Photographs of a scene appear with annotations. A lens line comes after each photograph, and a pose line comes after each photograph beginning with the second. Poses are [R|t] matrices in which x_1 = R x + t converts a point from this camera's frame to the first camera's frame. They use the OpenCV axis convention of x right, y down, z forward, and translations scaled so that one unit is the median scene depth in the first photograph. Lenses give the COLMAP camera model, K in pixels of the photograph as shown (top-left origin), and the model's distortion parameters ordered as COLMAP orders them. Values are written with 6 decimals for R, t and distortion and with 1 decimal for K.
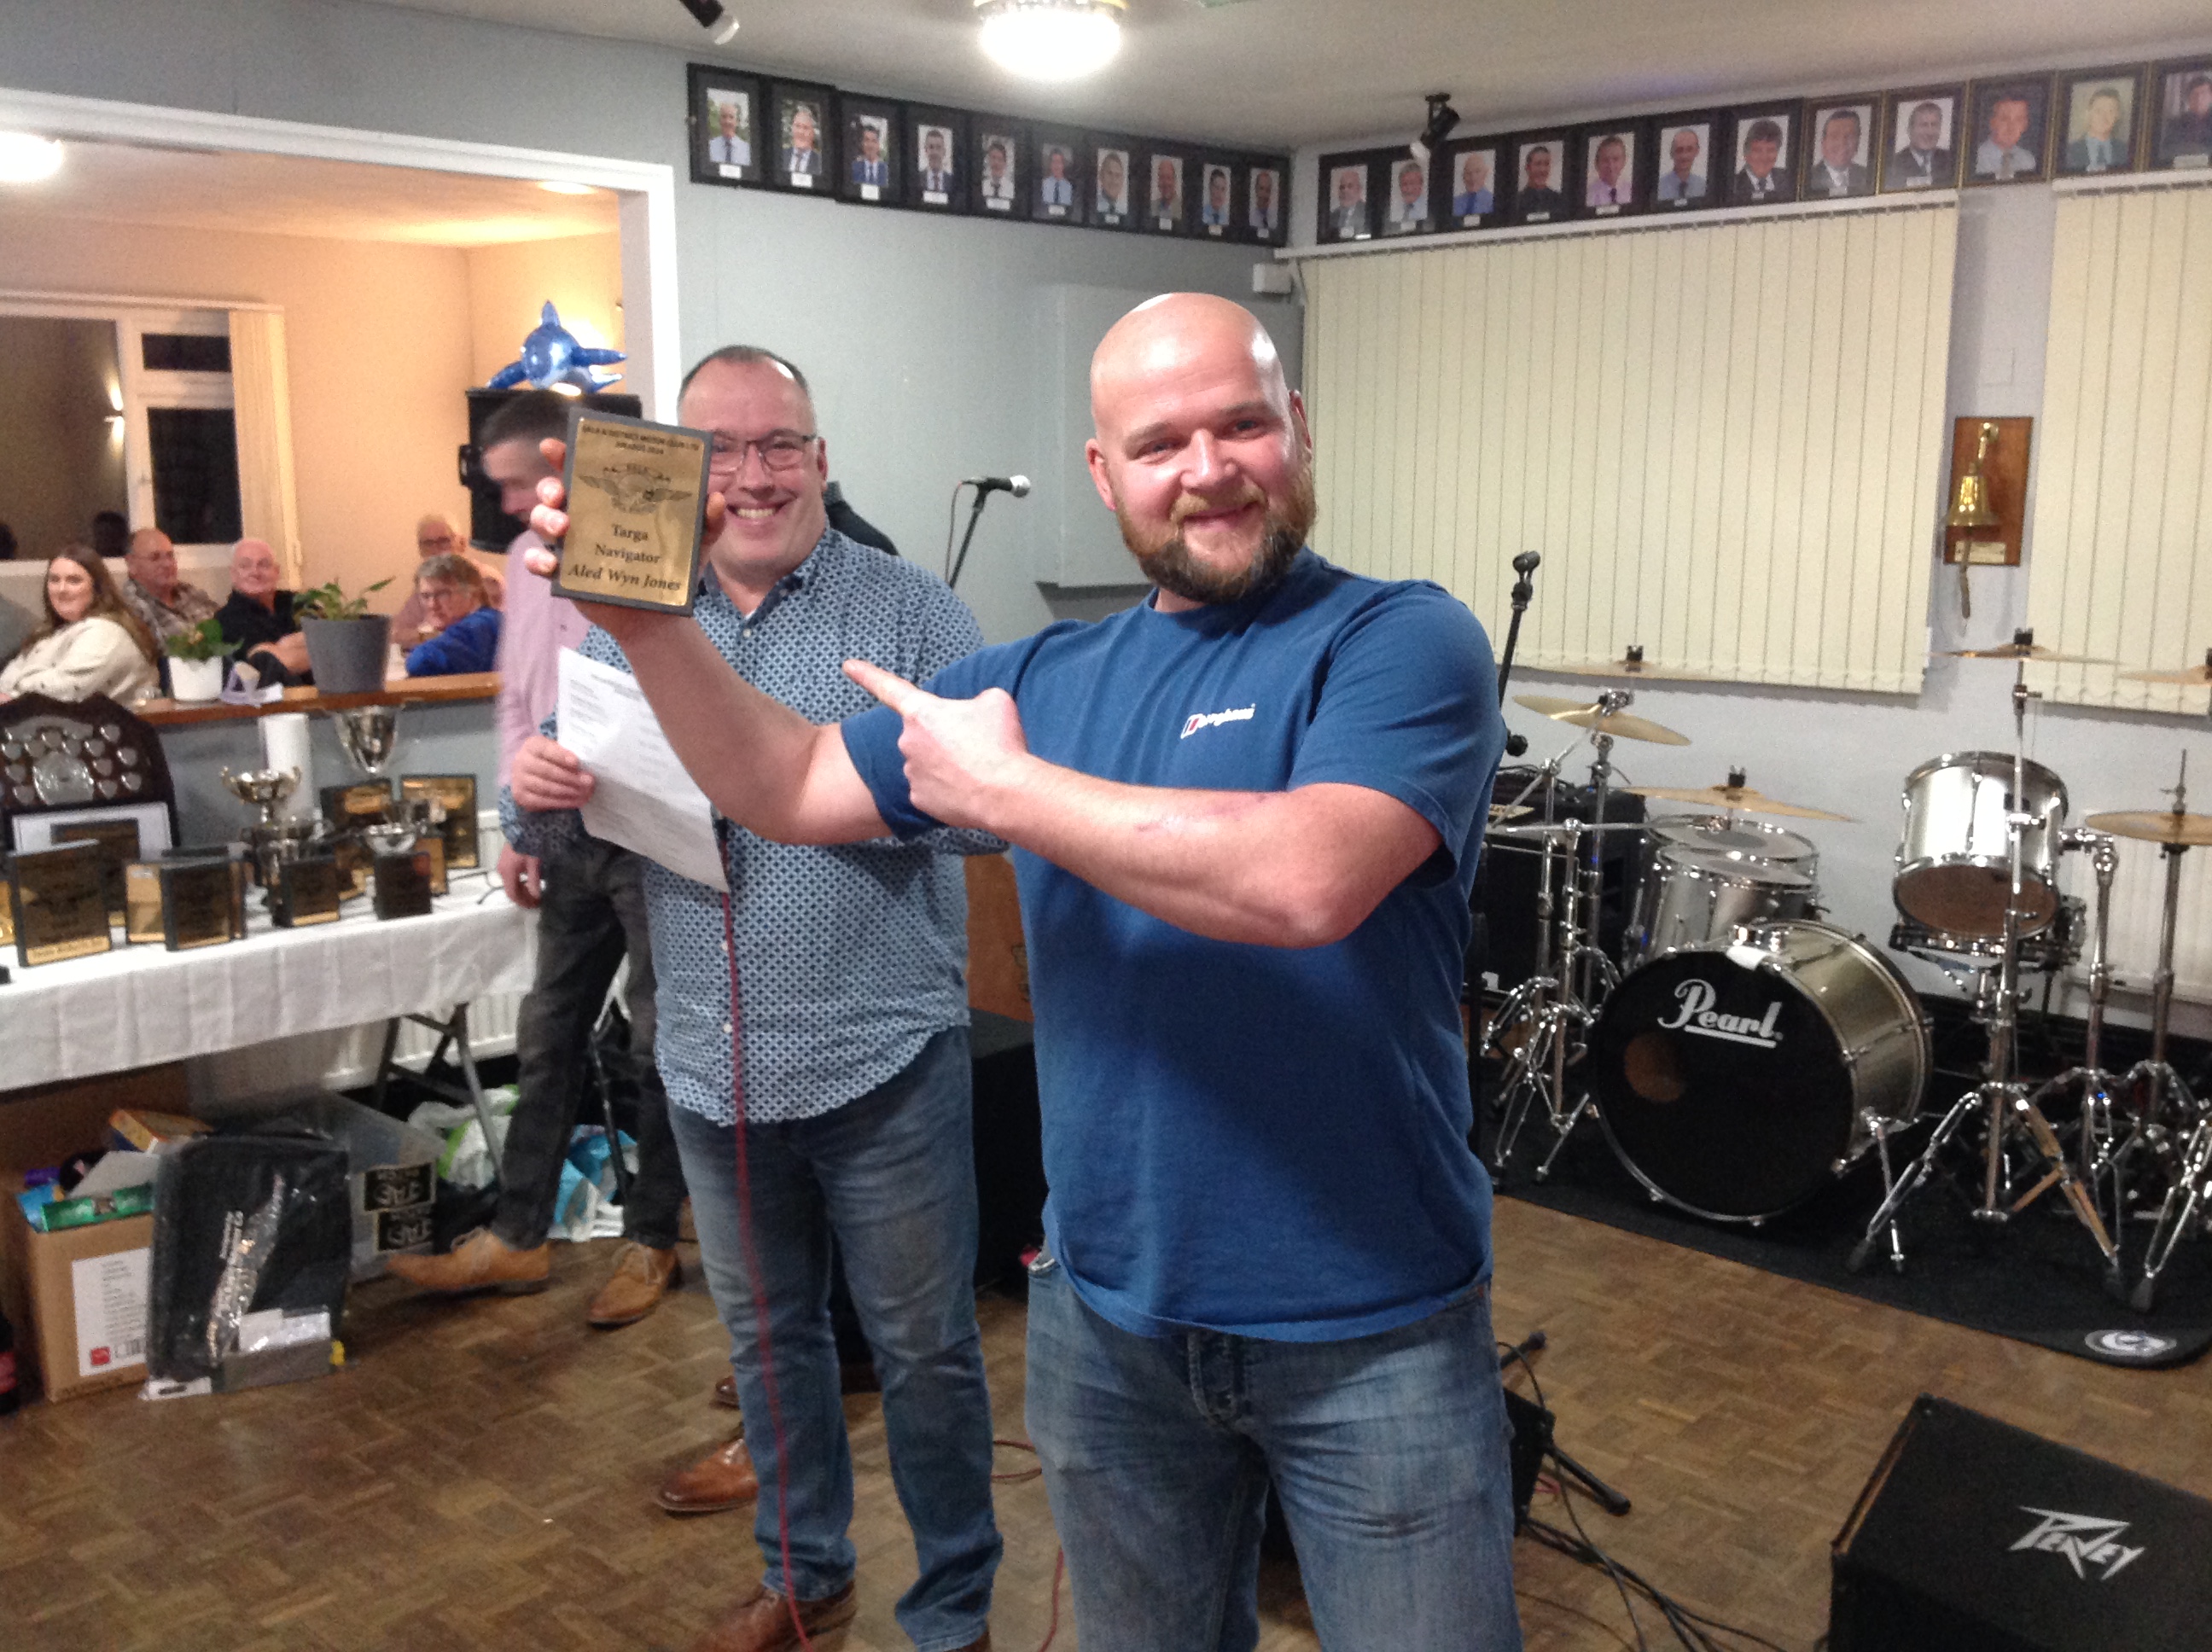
lens RADIAL K [[2151.2, 0, 1096.1], [0, 2151.2, 834.8], [0, 0, 1]] dist [0.116478, -0.268042]
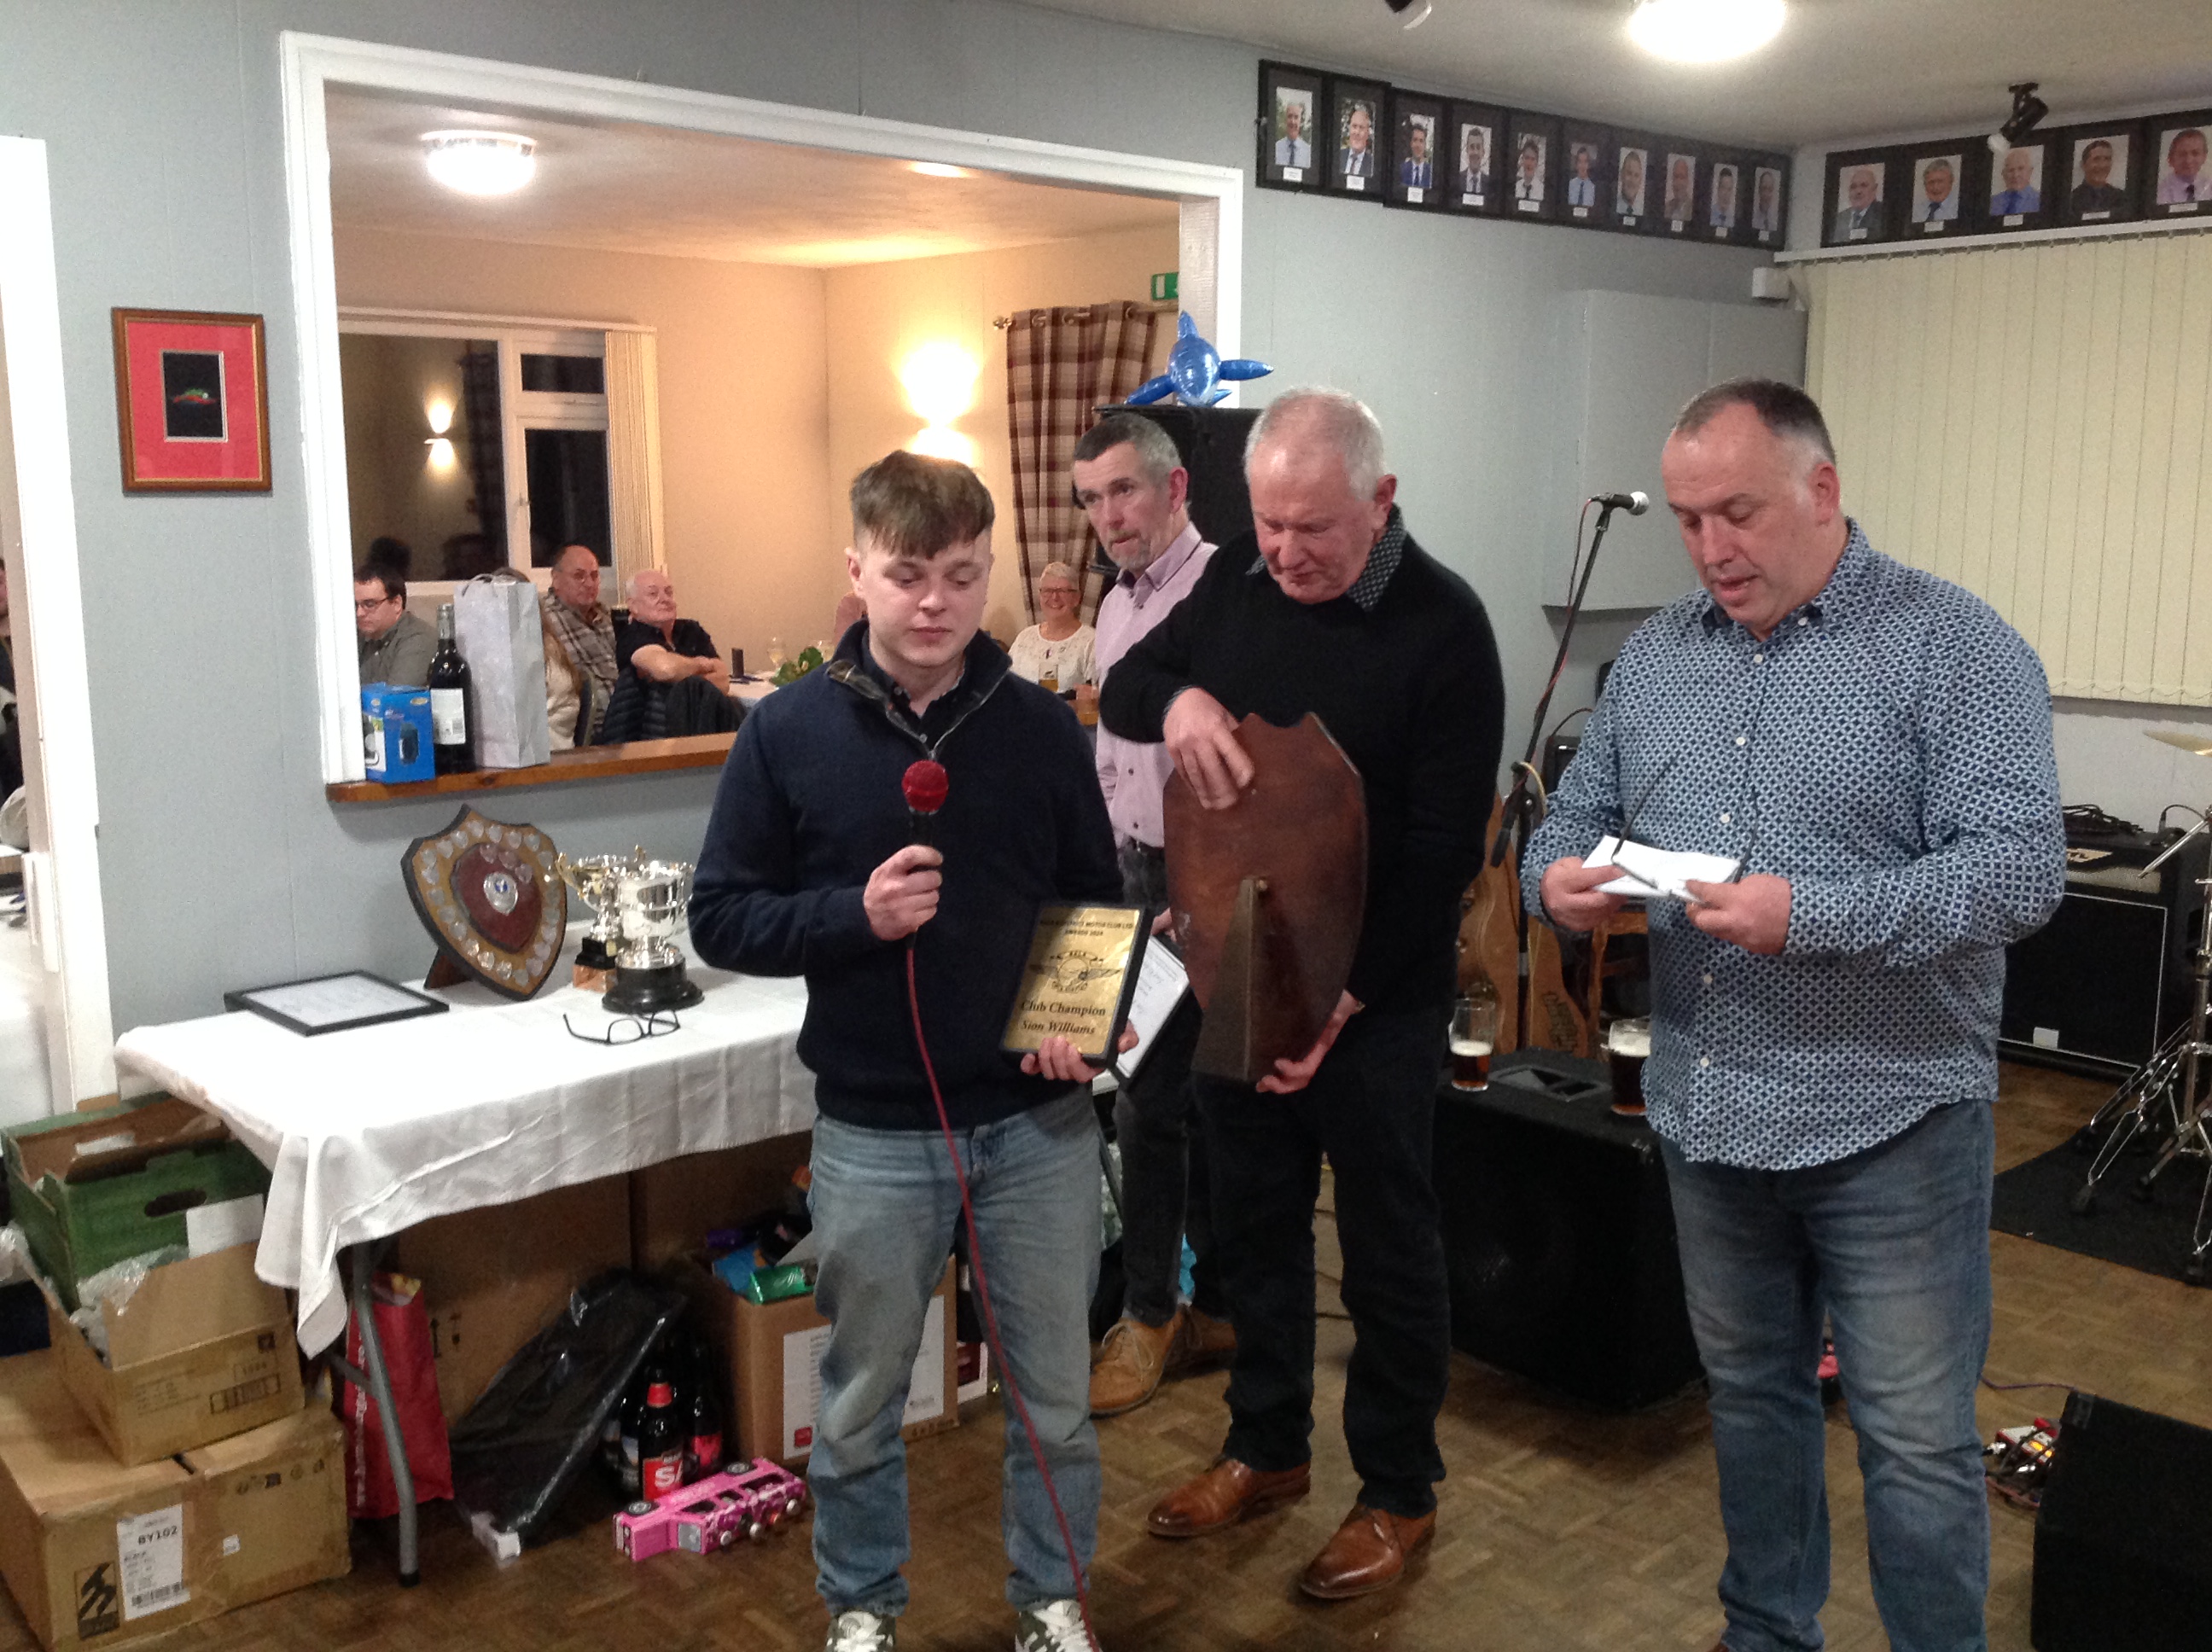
lens RADIAL K [[2139.8, 0, 1081.9], [0, 2139.8, 827.7], [0, 0, 1]] dist [0.127612, -0.289487]
pose [[0.997637, 0.009438, -0.068051, -0.182505], [-0.010272, 0.999876, -0.011912, -0.007854], [0.067930, 0.012582, 0.997611, 0.054022]]
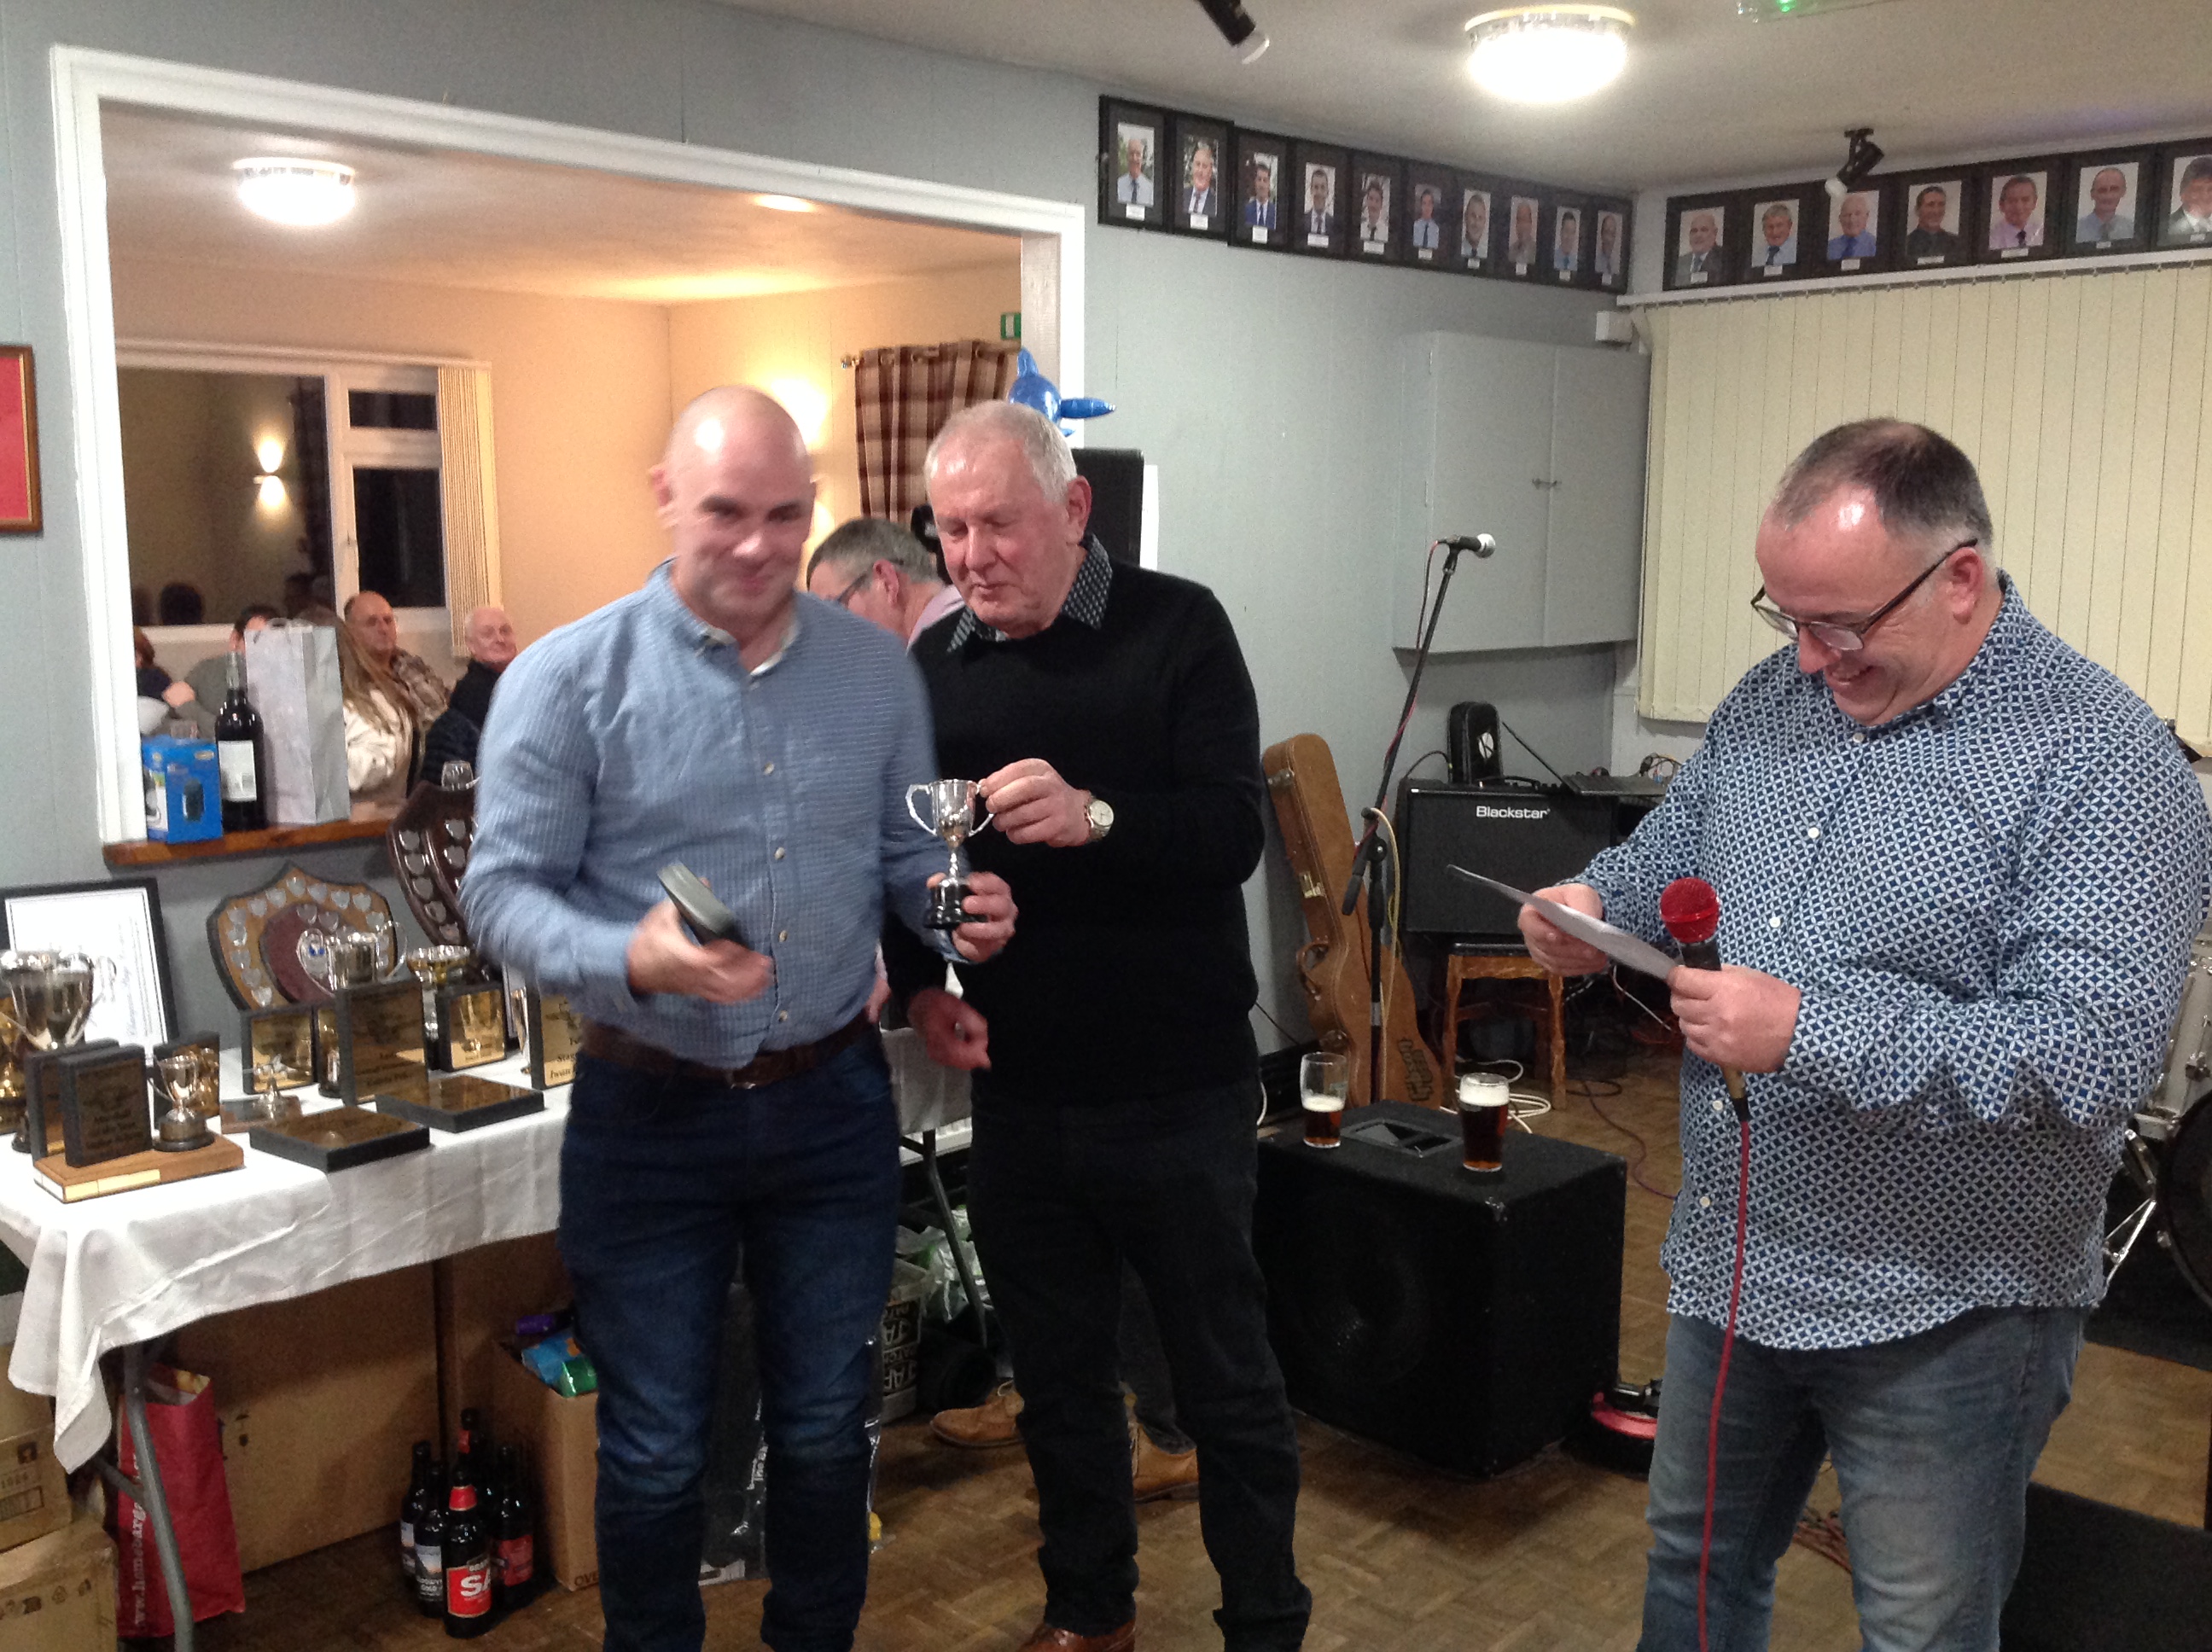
lens RADIAL K [[2138.4, 0, 1092.9], [0, 2138.4, 822.9], [0, 0, 1]] dist [0.145518, -0.333010]
pose [[1.000000, -0.000469, -0.000841, -0.175573], [0.000441, 0.999470, -0.032564, -0.012617], [0.000855, 0.032563, 0.999469, 0.078791]]
